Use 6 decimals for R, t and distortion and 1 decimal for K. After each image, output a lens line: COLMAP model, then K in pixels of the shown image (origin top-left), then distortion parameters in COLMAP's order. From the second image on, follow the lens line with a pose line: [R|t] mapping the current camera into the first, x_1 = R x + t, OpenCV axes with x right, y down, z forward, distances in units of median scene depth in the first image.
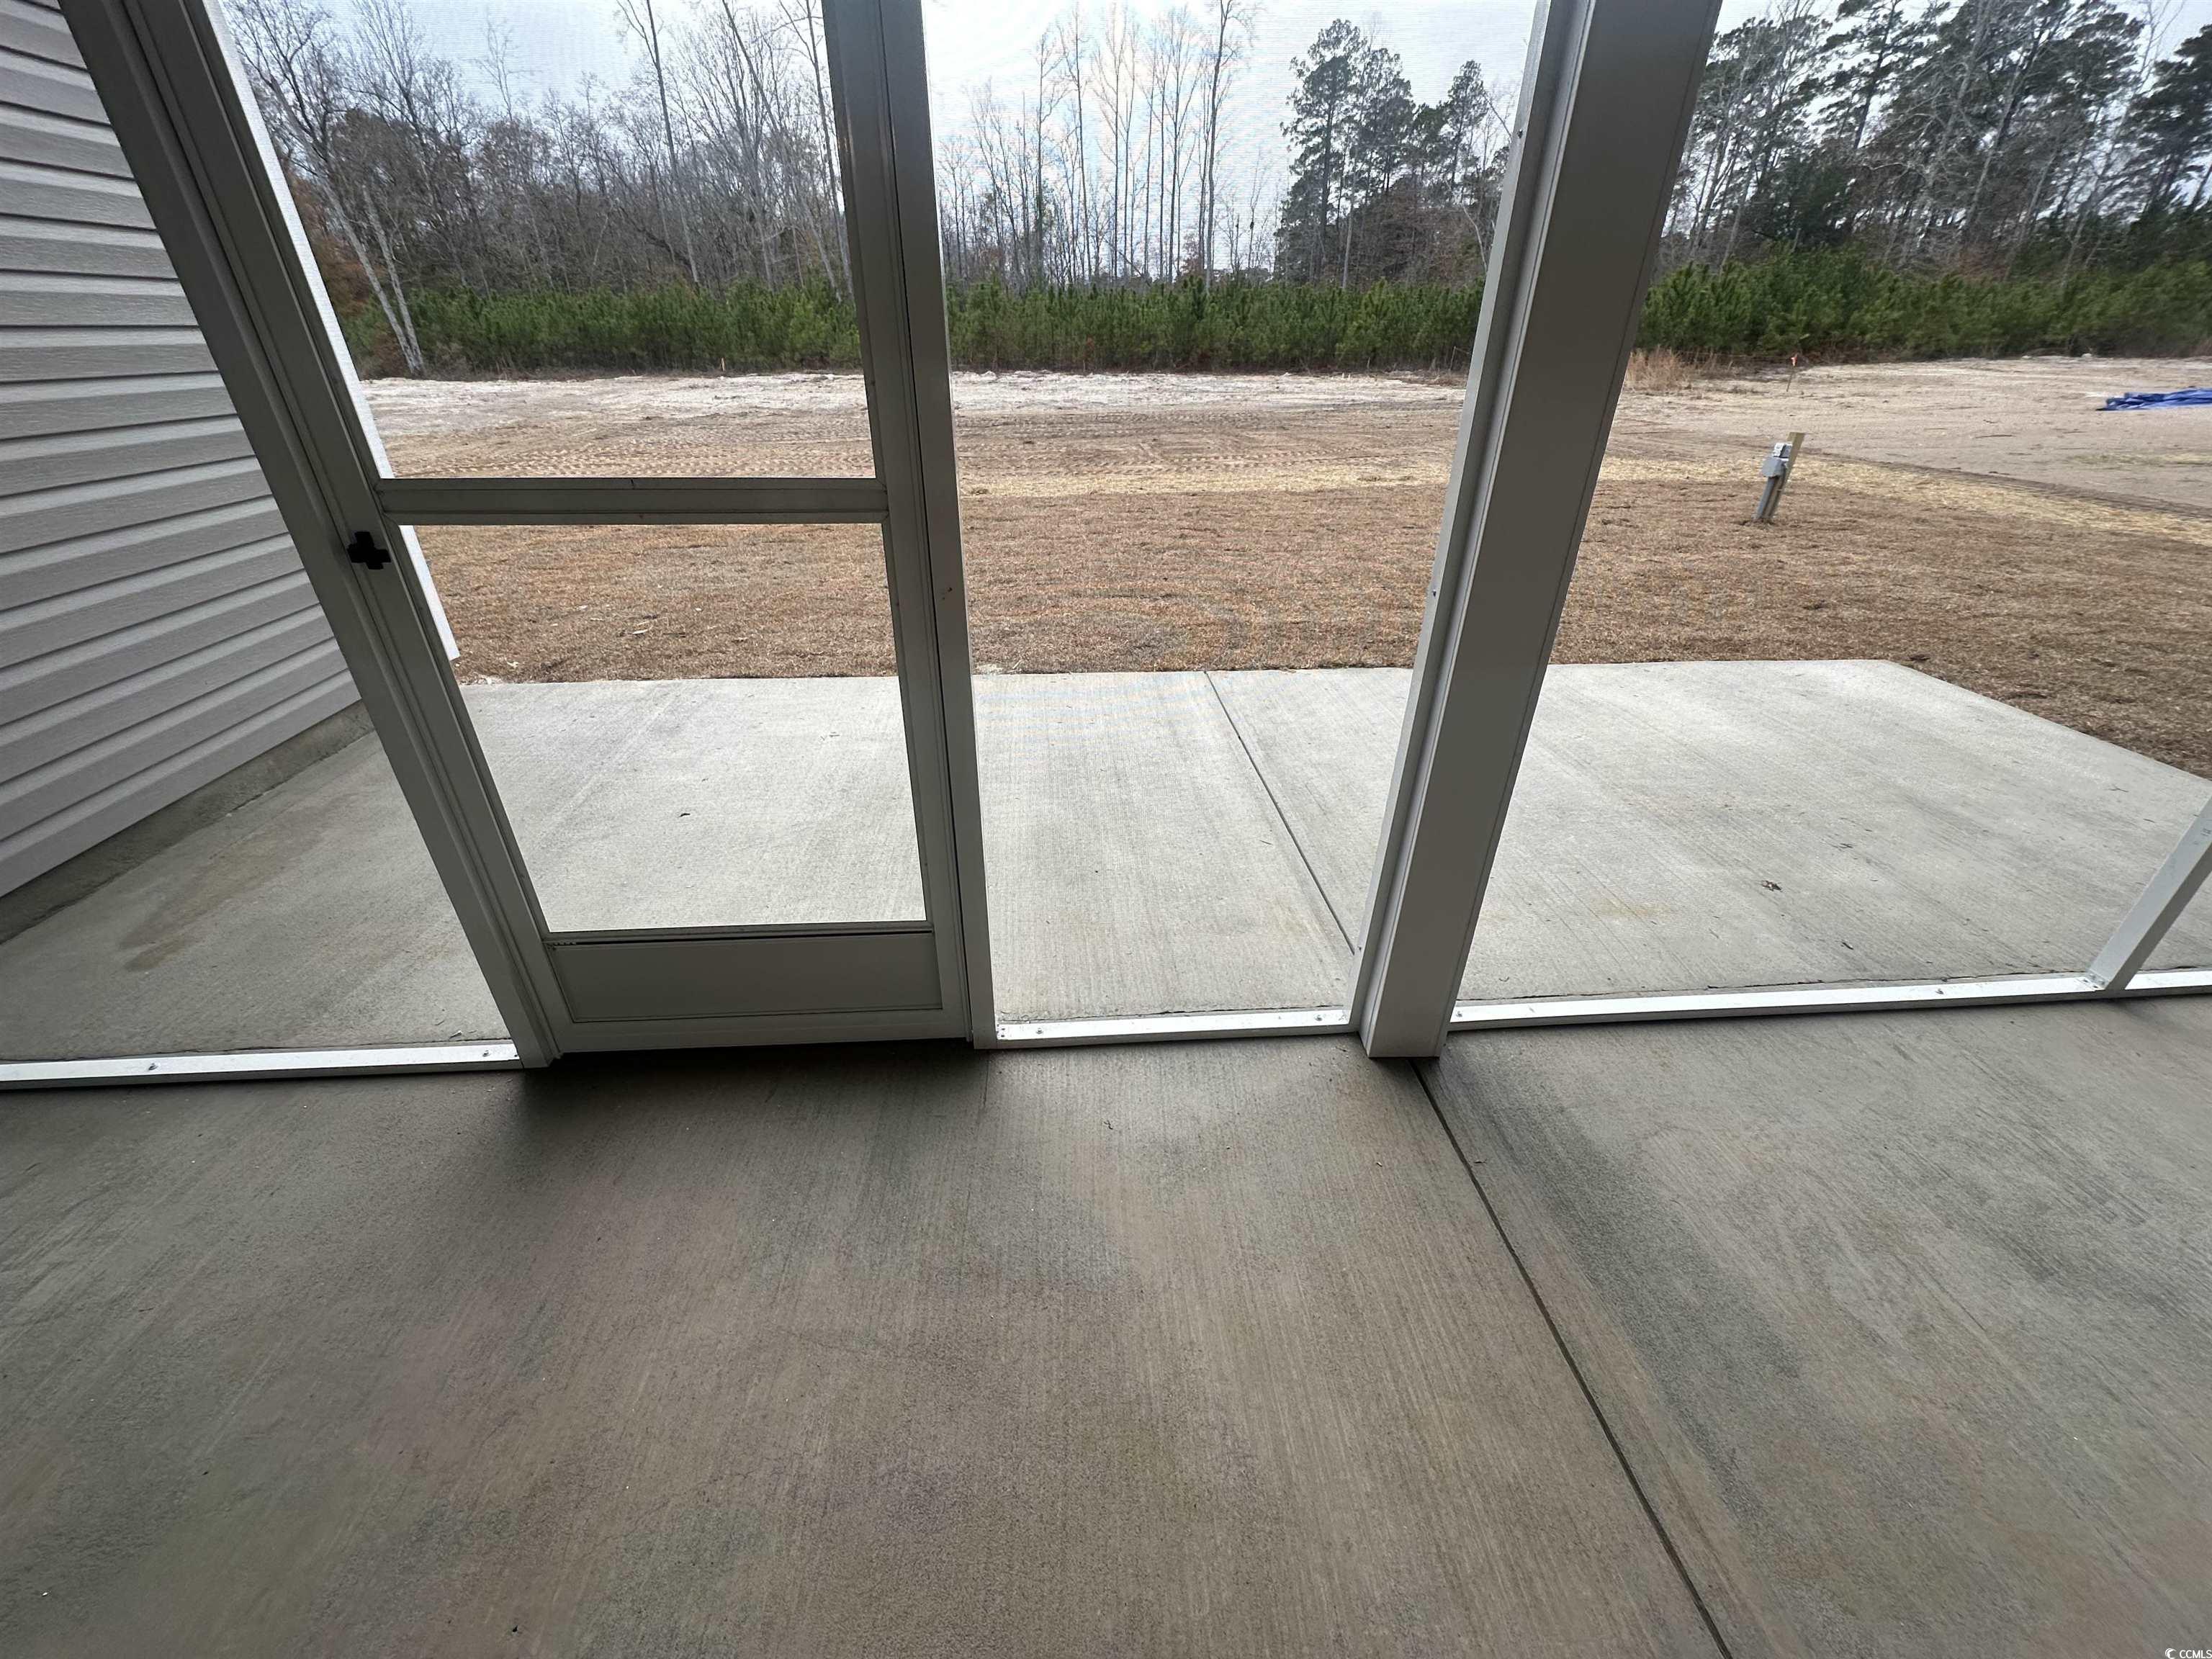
lens RADIAL K [[880.8, 0, 1106.0], [0, 880.8, 829.5], [0, 0, 1]] dist [-0.000208, -0.000485]
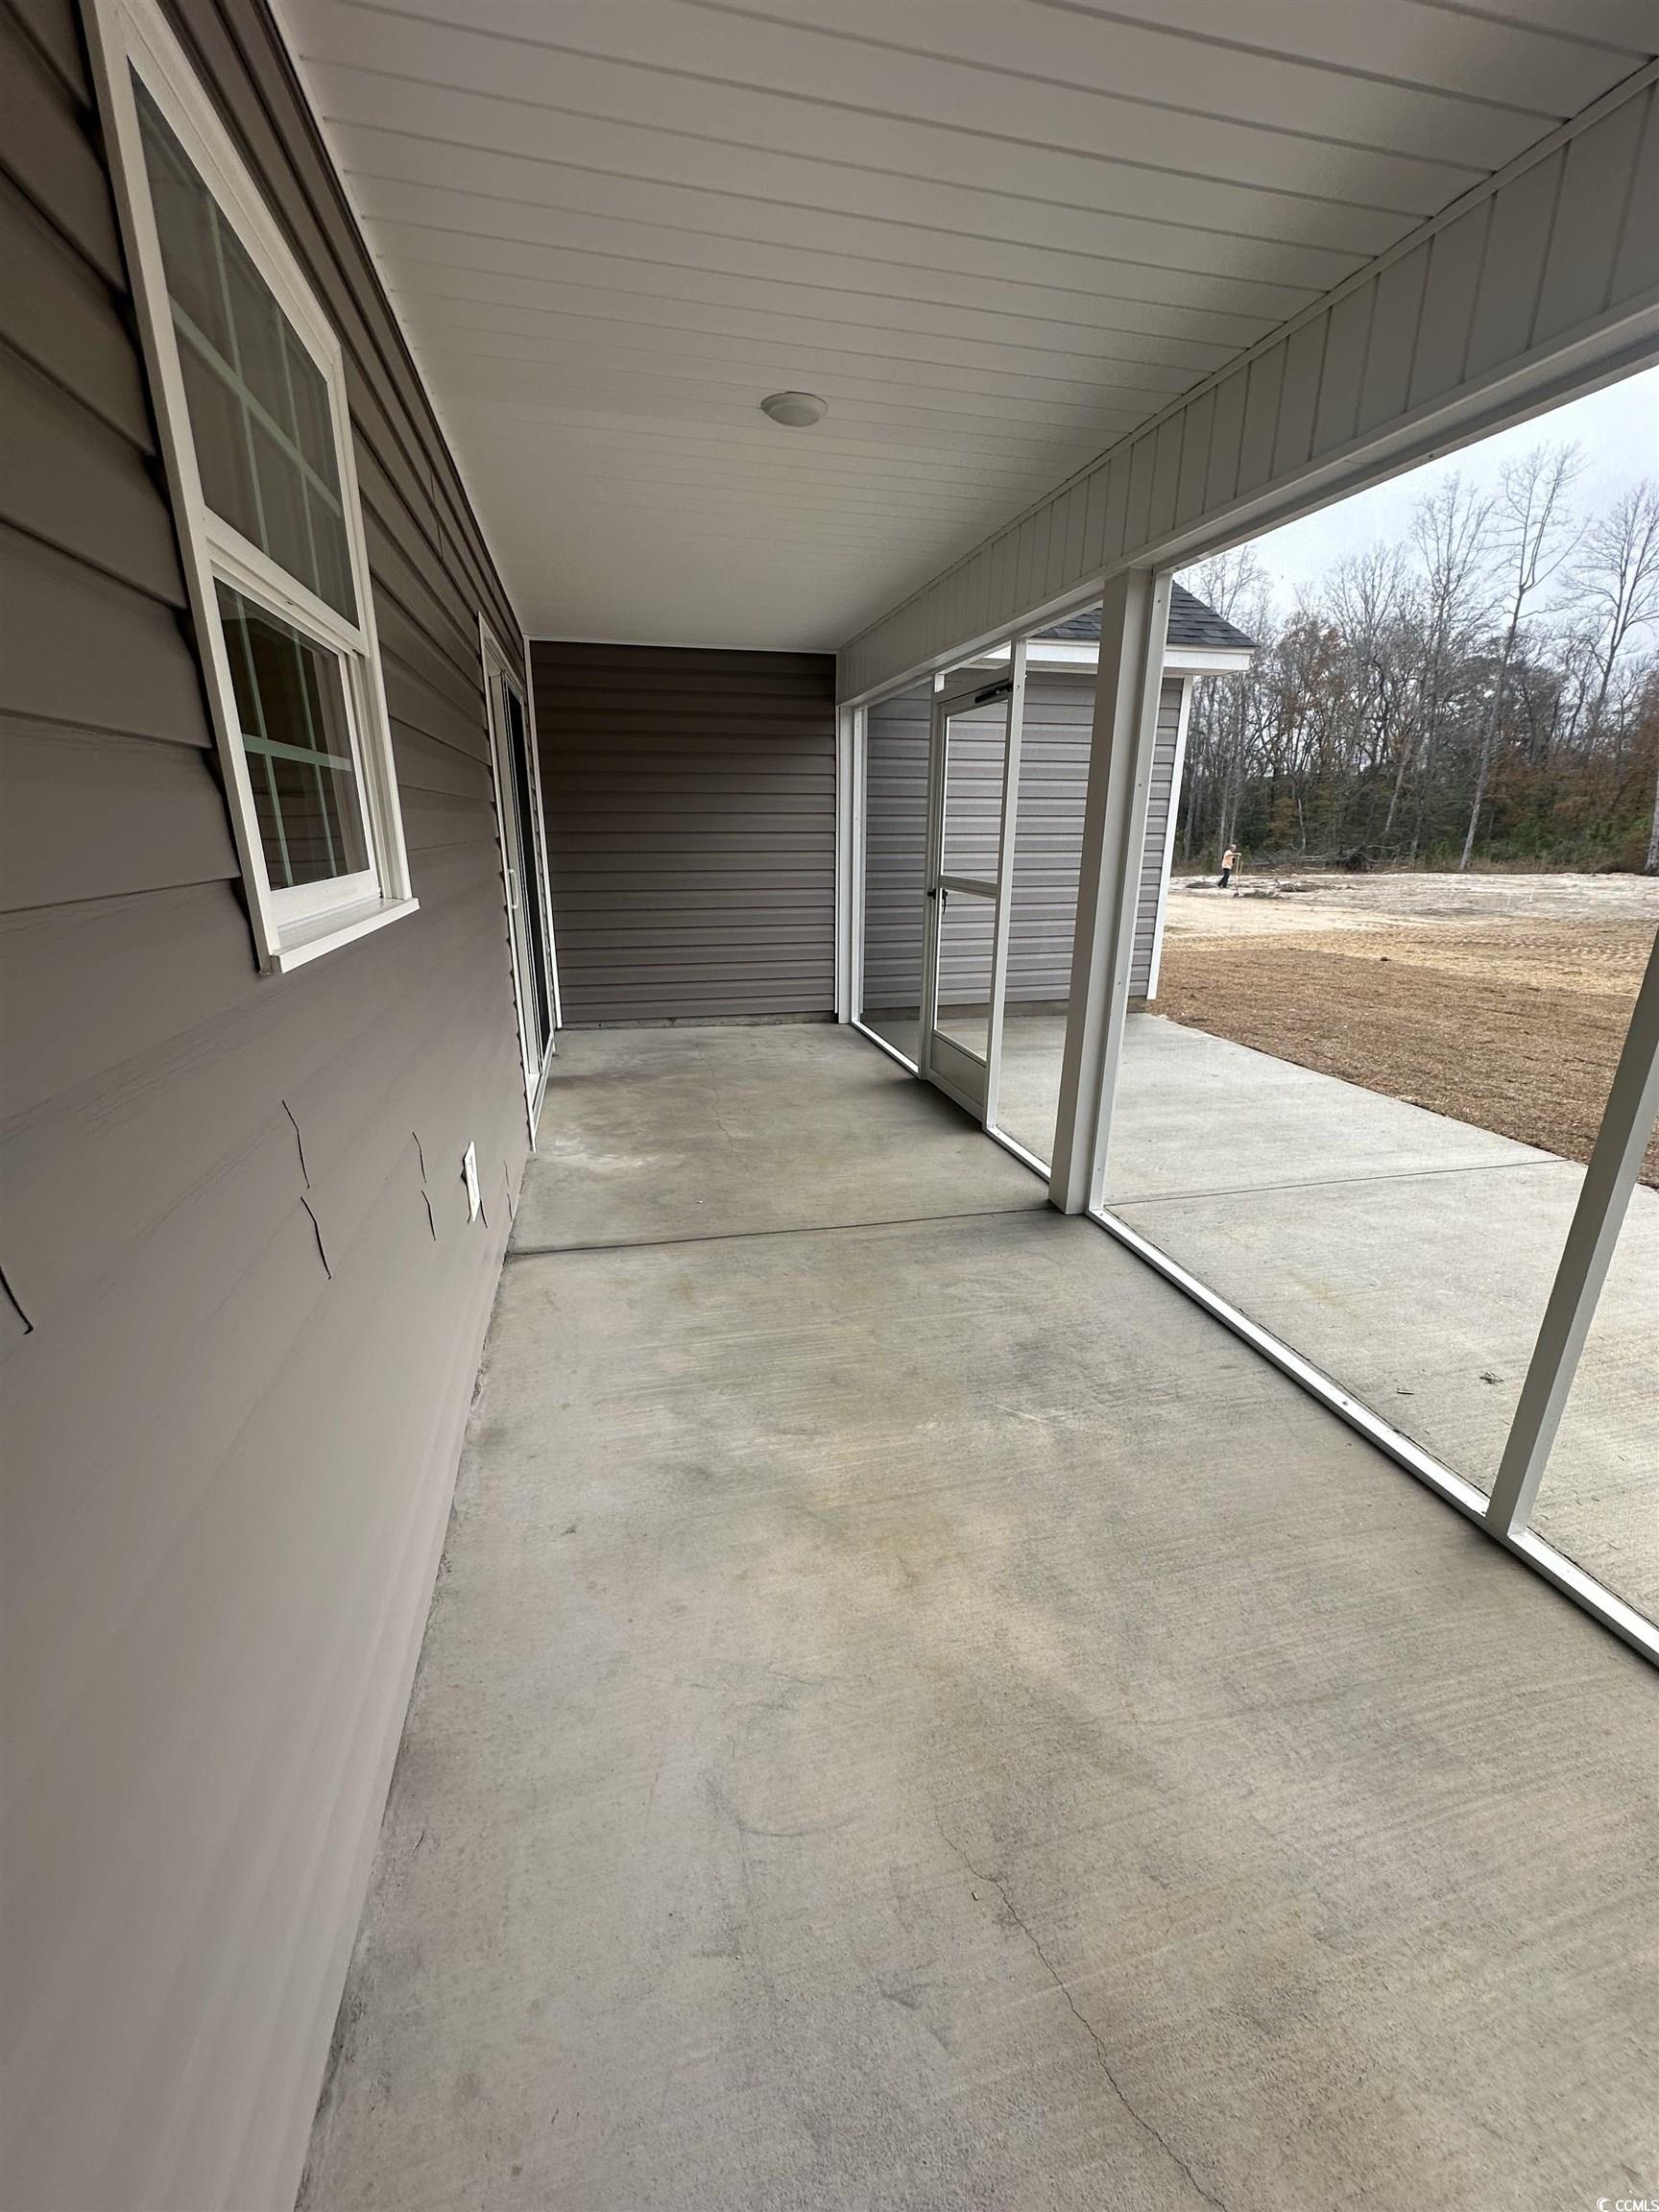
lens RADIAL K [[880.8, 0, 829.5], [0, 880.8, 1106.0], [0, 0, 1]] dist [-0.000208, -0.000485]
pose [[0.171867, 0.295098, -0.939882, 1.013328], [-0.488787, 0.853900, 0.178722, -0.006355], [0.855306, 0.428686, 0.290998, -0.006243]]
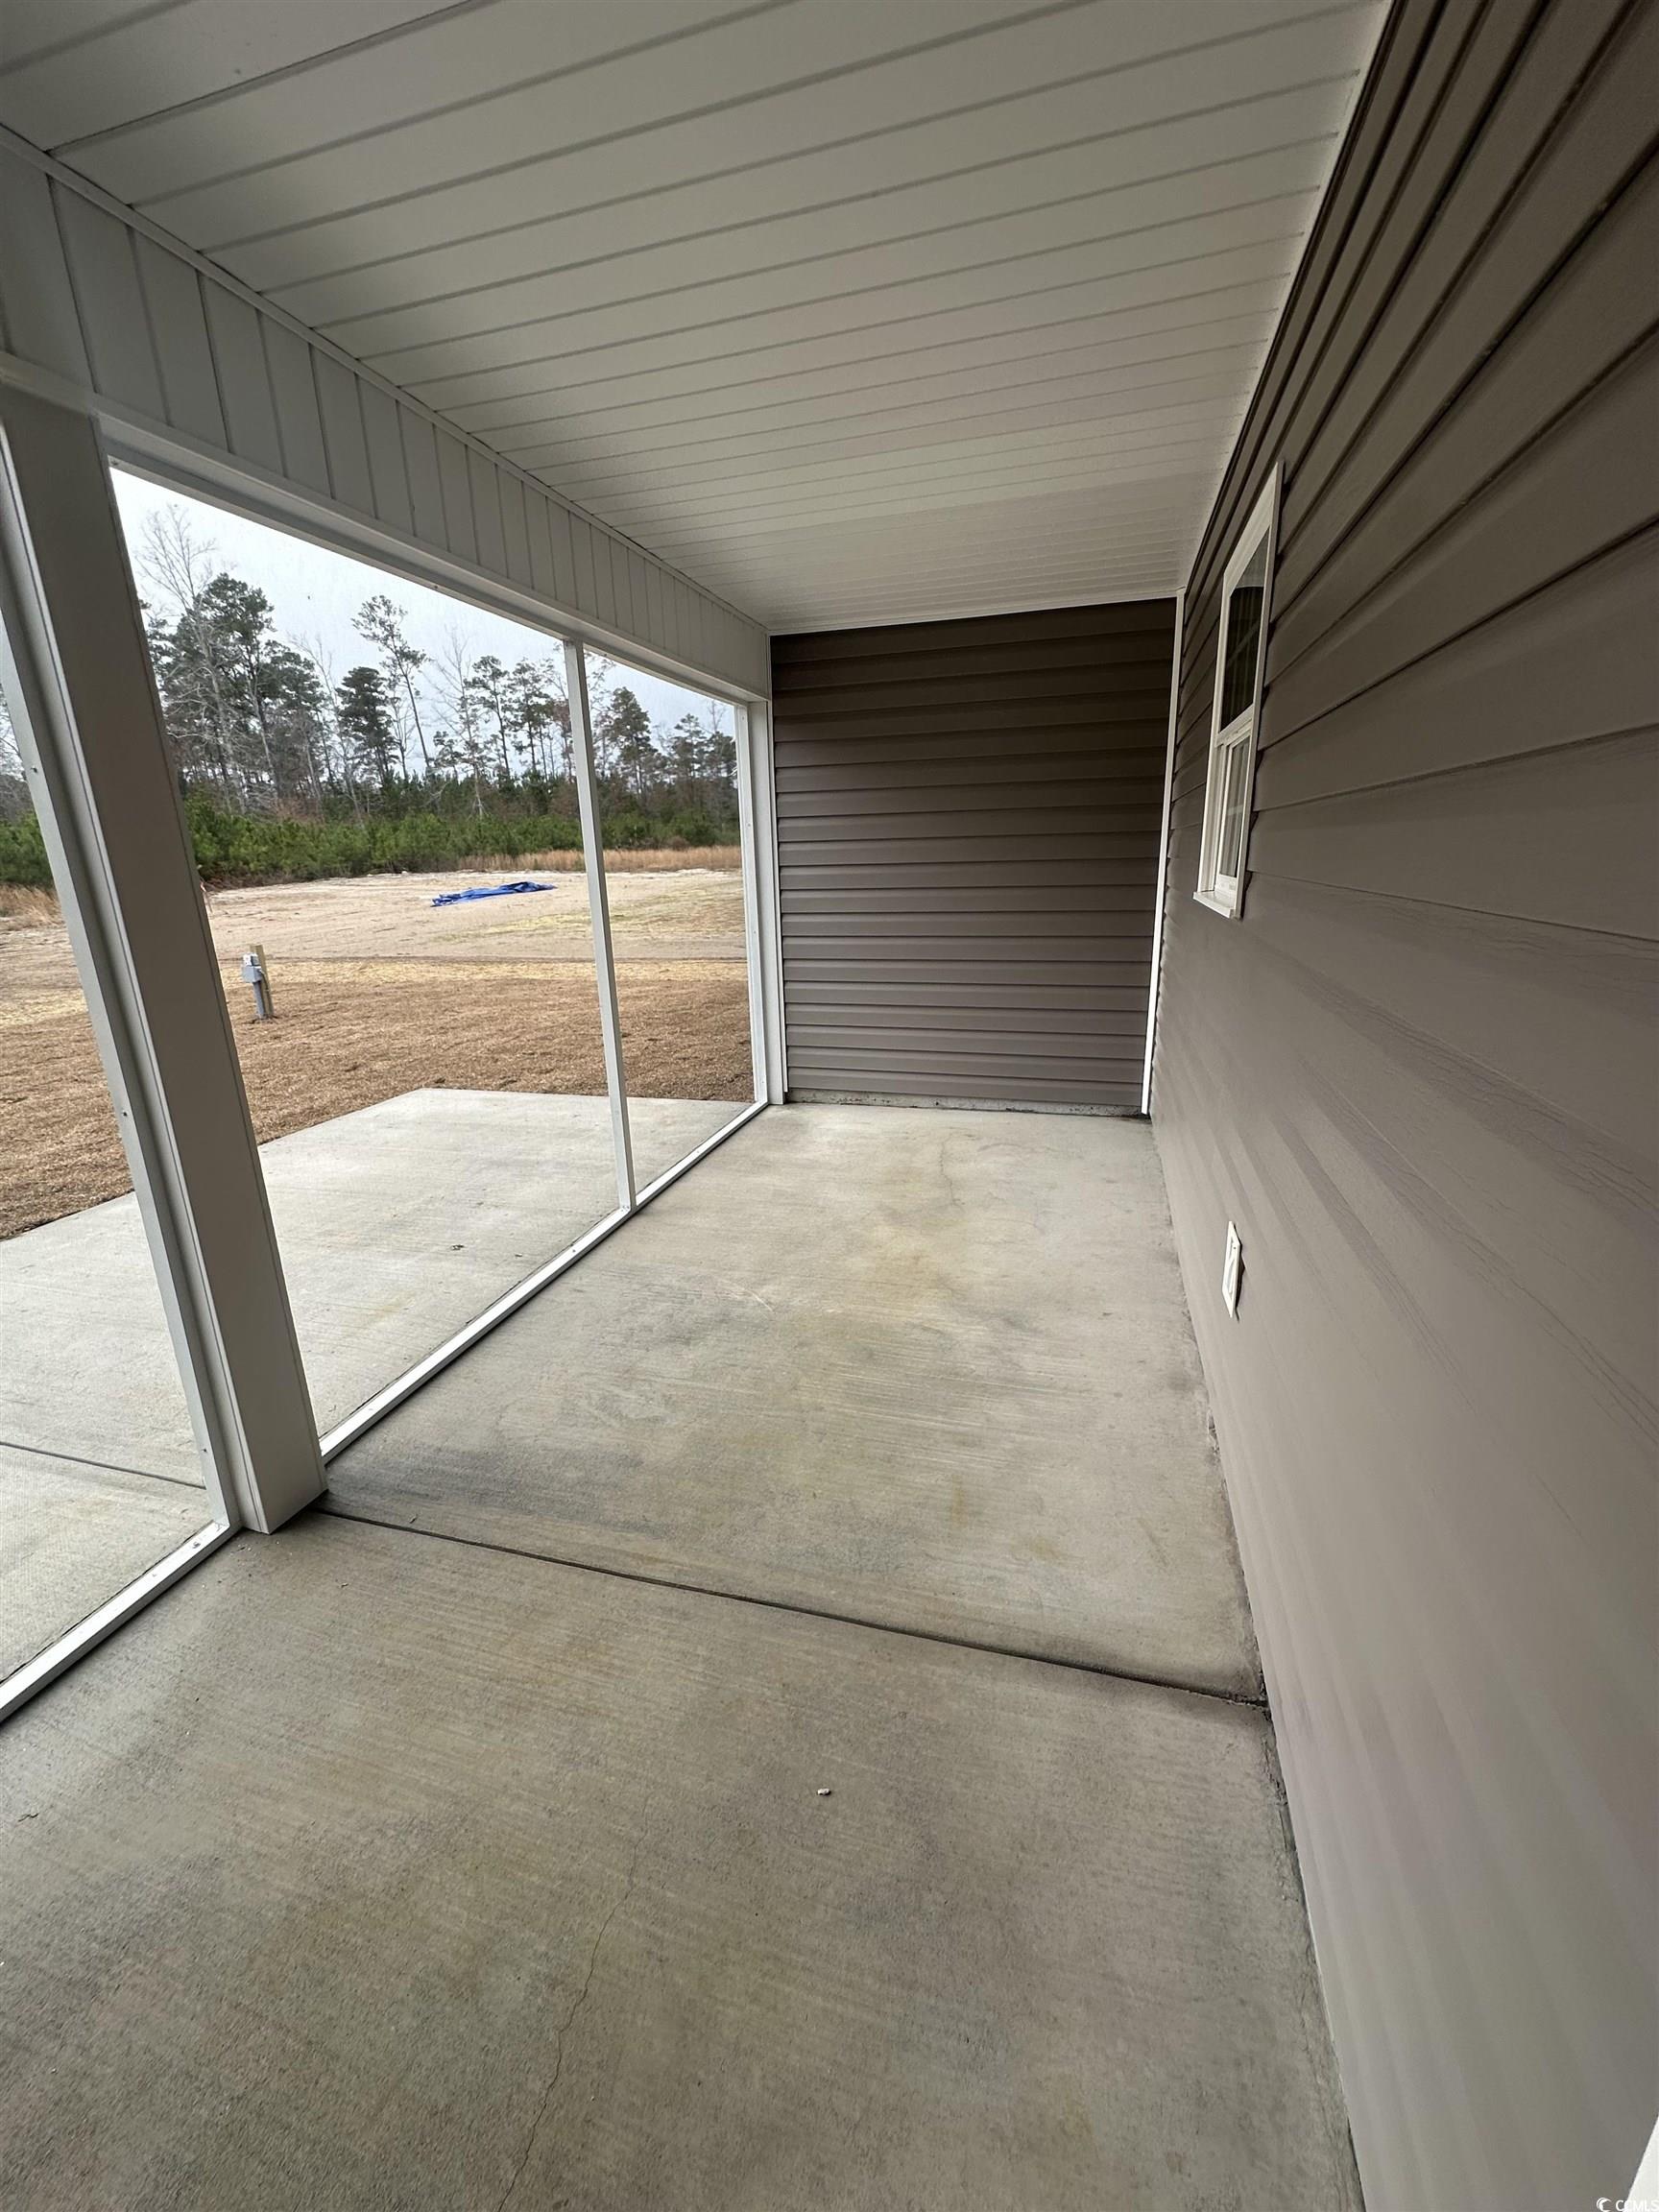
lens RADIAL K [[880.8, 0, 829.5], [0, 880.8, 1106.0], [0, 0, 1]] dist [-0.000208, -0.000485]
pose [[0.347474, -0.276837, 0.895893, -0.138376], [0.485339, 0.870586, 0.080777, 0.030405], [-0.802314, 0.406744, 0.436866, -0.096169]]
